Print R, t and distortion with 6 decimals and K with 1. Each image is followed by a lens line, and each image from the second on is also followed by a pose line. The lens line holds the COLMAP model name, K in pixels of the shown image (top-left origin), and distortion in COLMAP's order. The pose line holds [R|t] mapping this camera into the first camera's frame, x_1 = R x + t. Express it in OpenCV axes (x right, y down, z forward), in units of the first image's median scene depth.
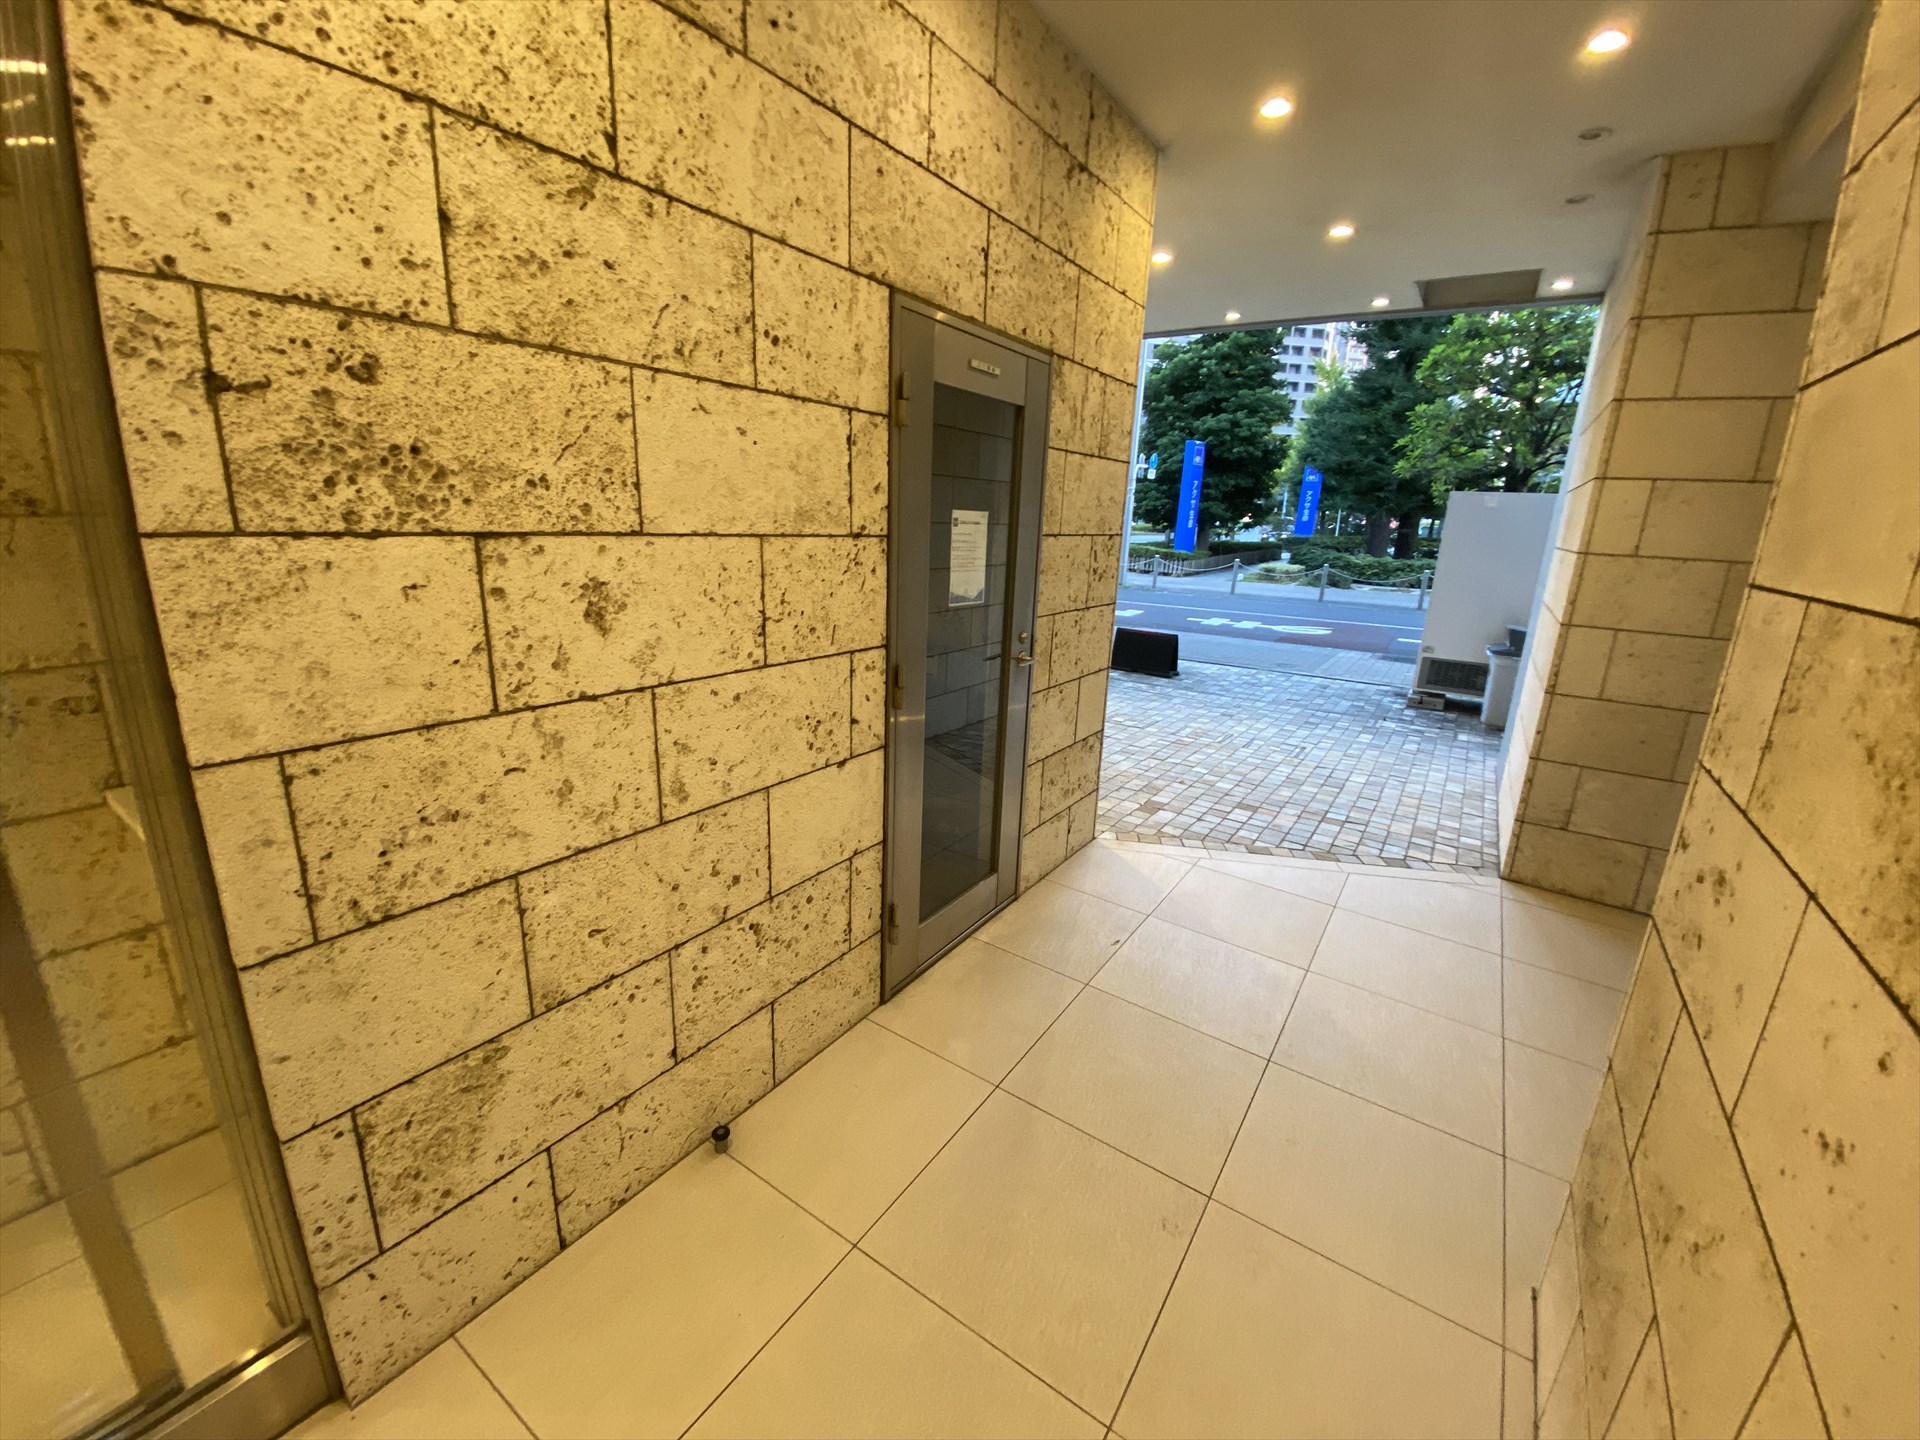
lens RADIAL K [[781.3, 0, 946.2], [0, 781.3, 727.8], [0, 0, 1]] dist [-0.000515, -0.012104]
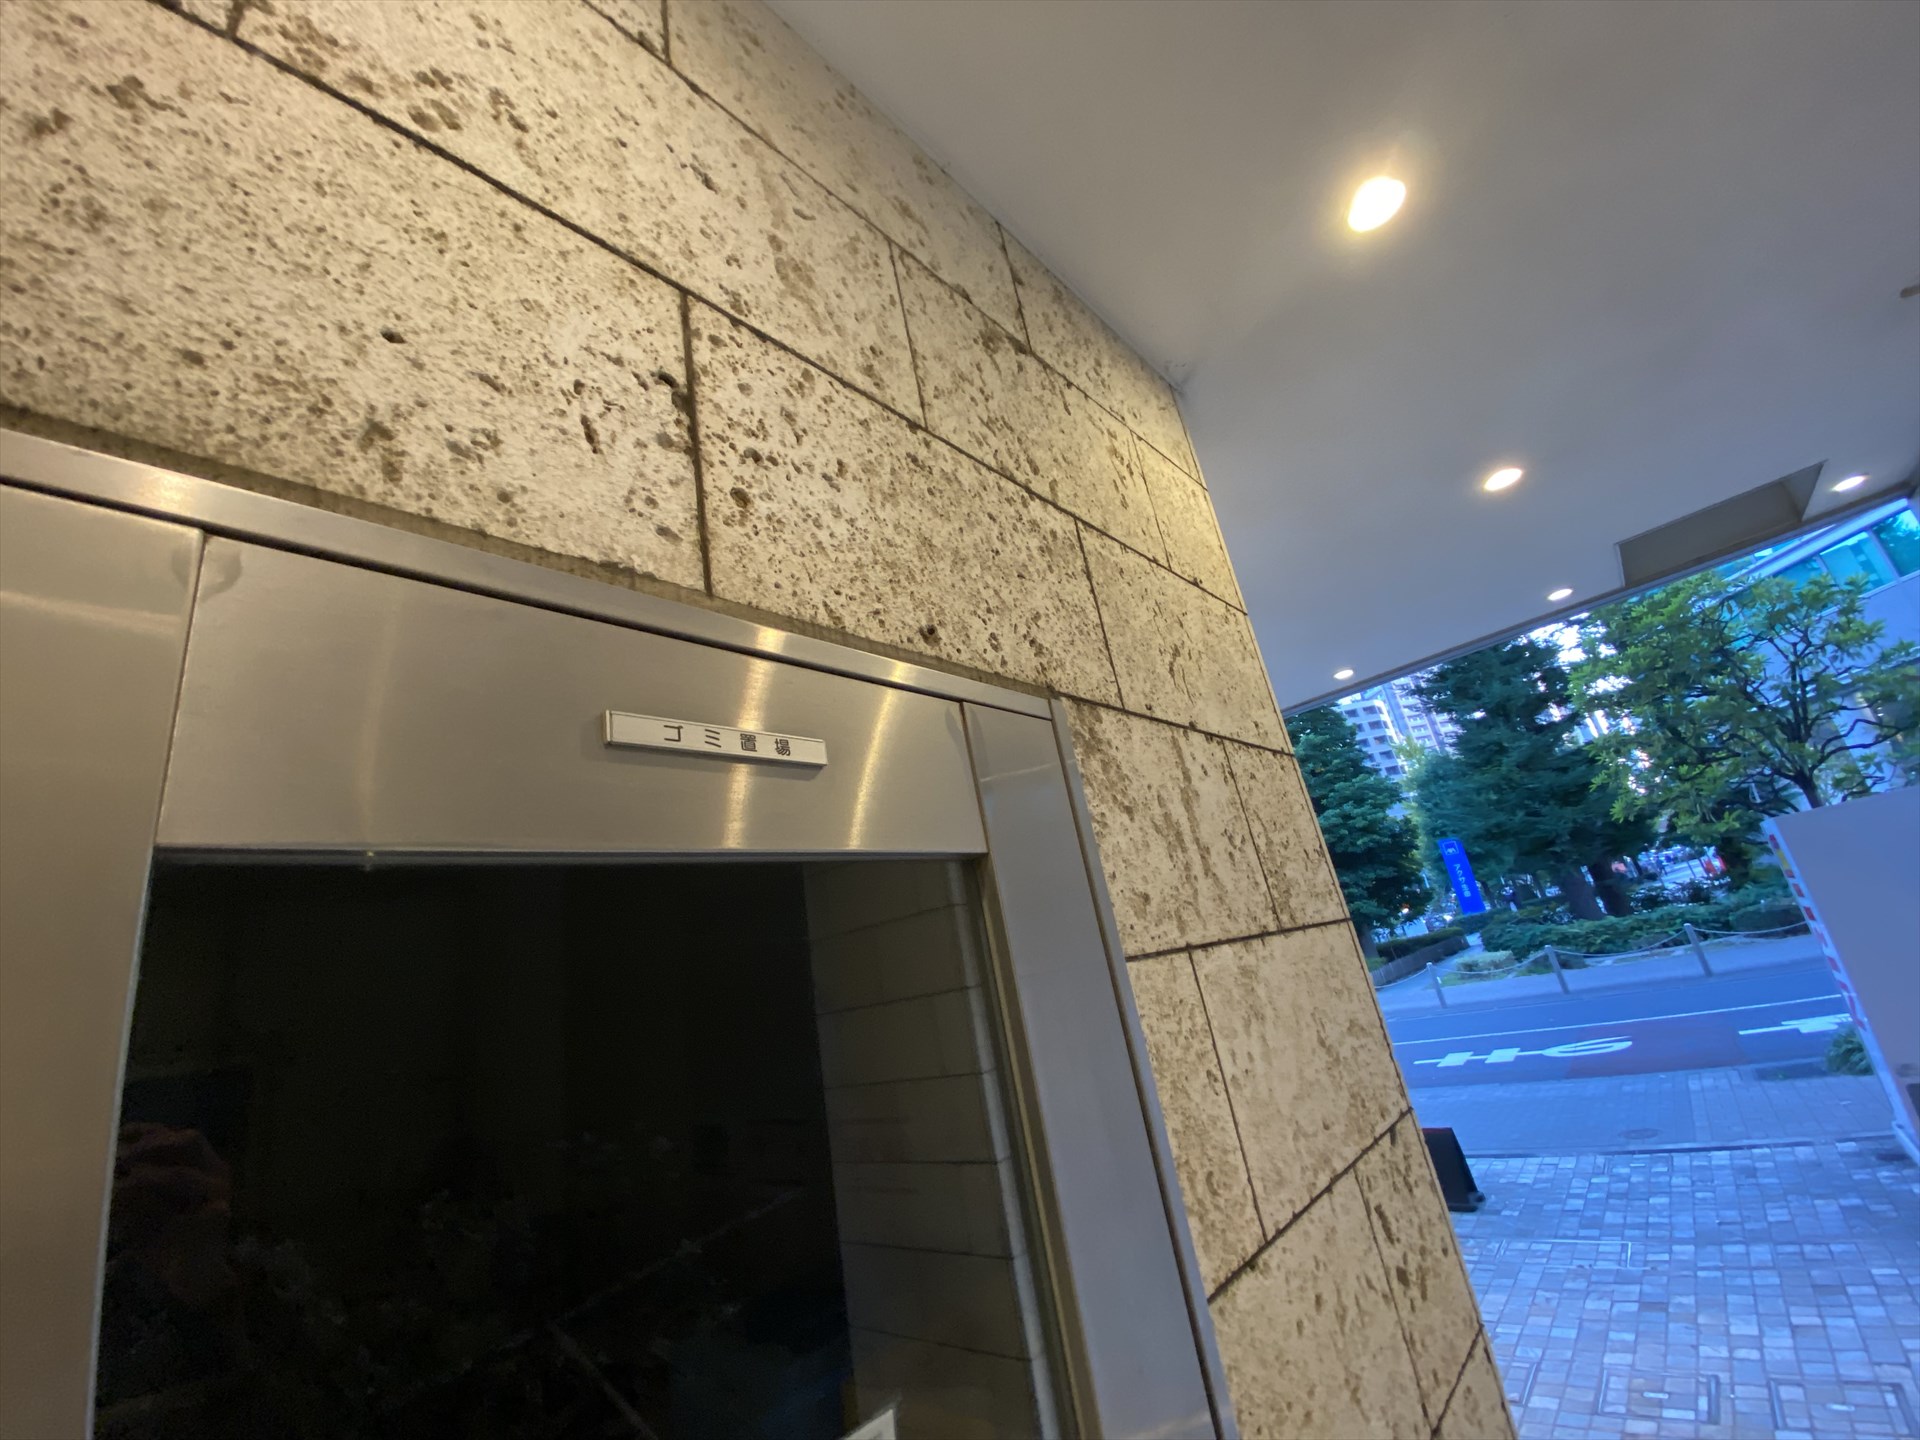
lens RADIAL K [[781.3, 0, 957.9], [0, 781.3, 720.3], [0, 0, 1]] dist [-0.000515, -0.012104]
pose [[0.968130, -0.240876, -0.068573, 0.104007], [0.161584, 0.809945, -0.563807, -0.254873], [0.191348, 0.534759, 0.823055, 0.641217]]
